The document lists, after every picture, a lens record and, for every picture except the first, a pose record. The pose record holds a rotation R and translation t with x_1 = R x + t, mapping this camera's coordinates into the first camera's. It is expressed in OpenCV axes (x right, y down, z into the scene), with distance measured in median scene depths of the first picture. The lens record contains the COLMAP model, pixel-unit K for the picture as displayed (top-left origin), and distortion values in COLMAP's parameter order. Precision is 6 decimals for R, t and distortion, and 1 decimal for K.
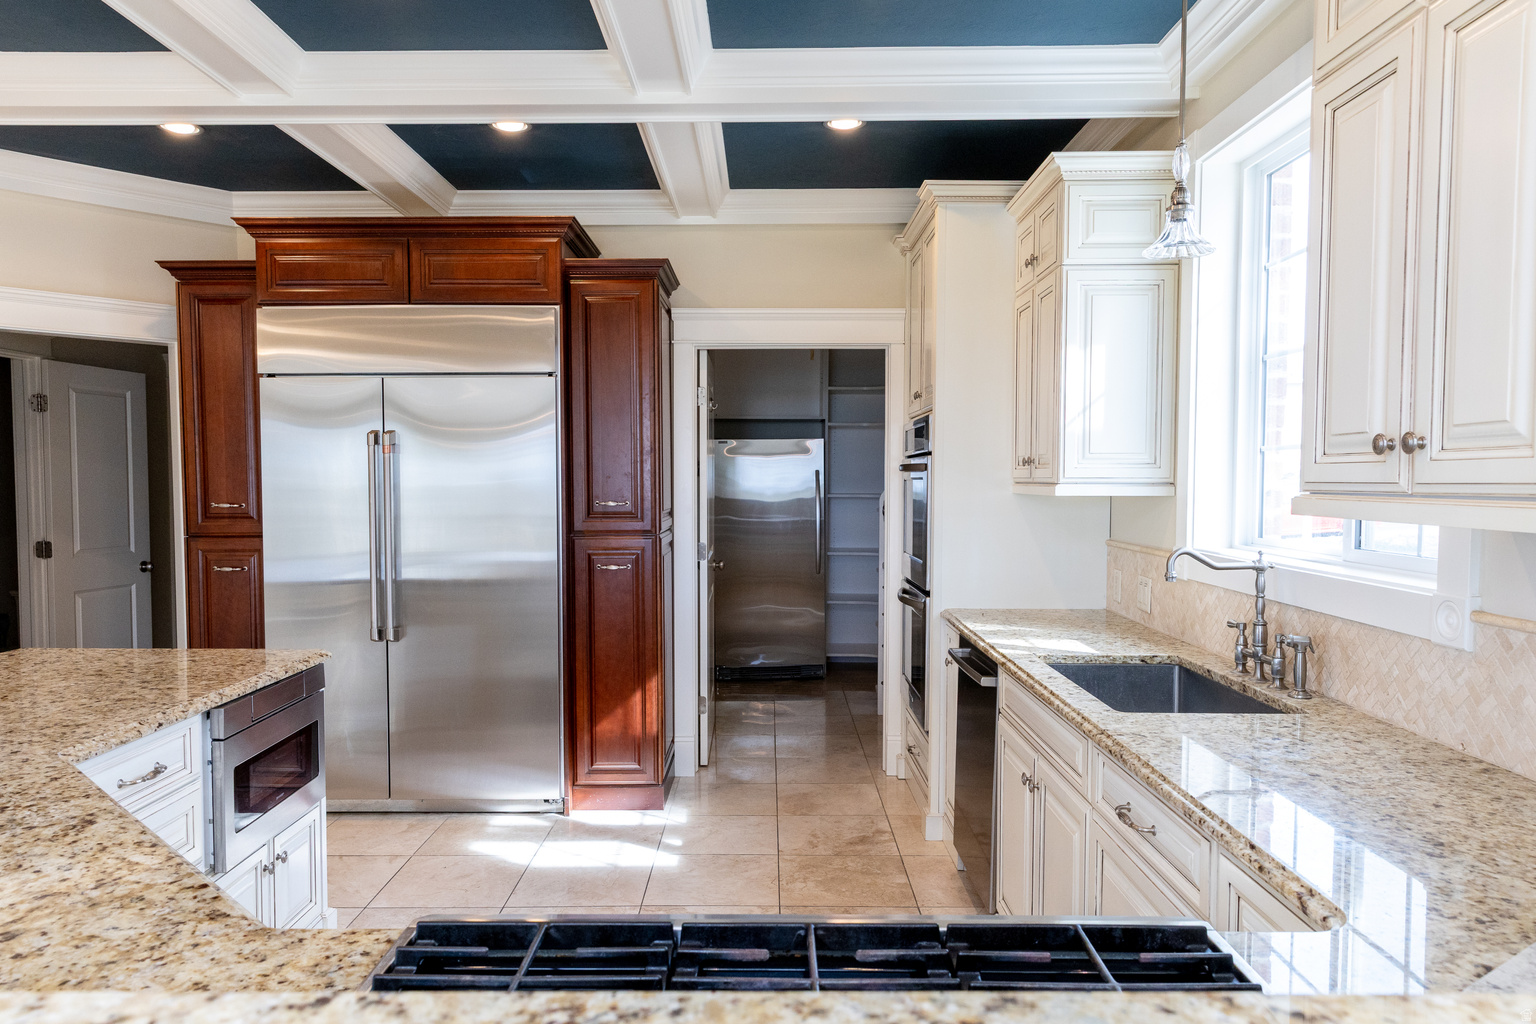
lens RADIAL K [[1028.3, 0, 742.1], [0, 1028.3, 506.3], [0, 0, 1]] dist [0.005802, 0.001218]
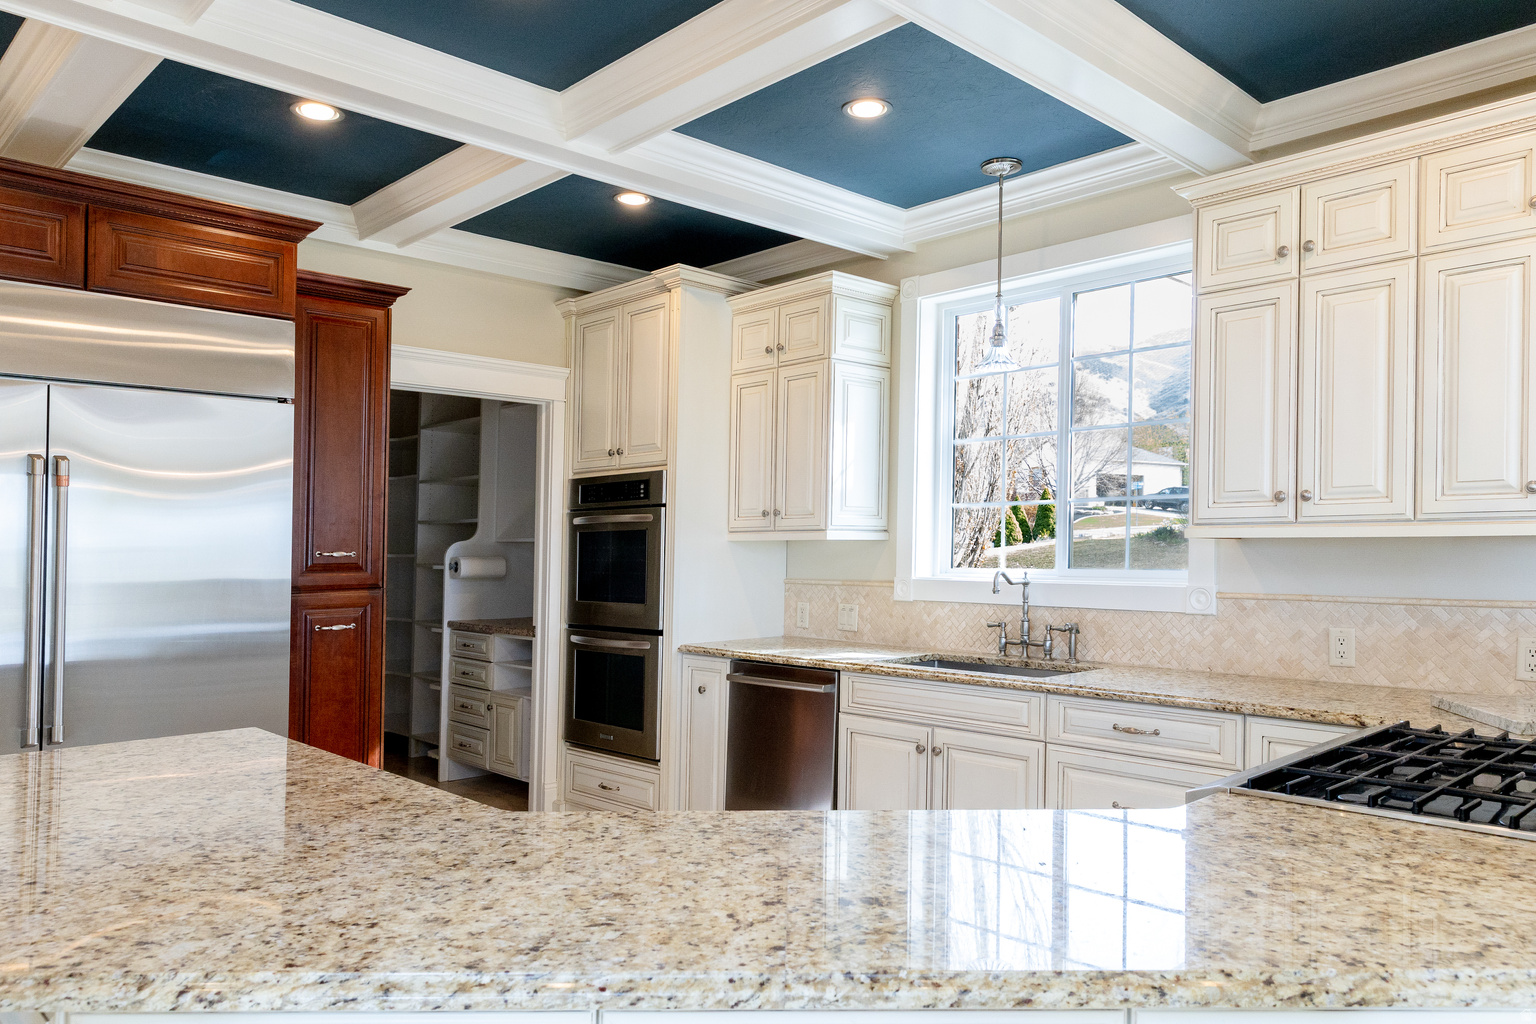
lens RADIAL K [[1077.7, 0, 770.1], [0, 1077.7, 529.9], [0, 0, 1]] dist [0.004860, 0.000383]
pose [[0.709910, 0.010140, 0.704219, -0.700690], [0.022111, 0.999083, -0.036675, 0.025868], [-0.703945, 0.041606, 0.709035, 0.119722]]
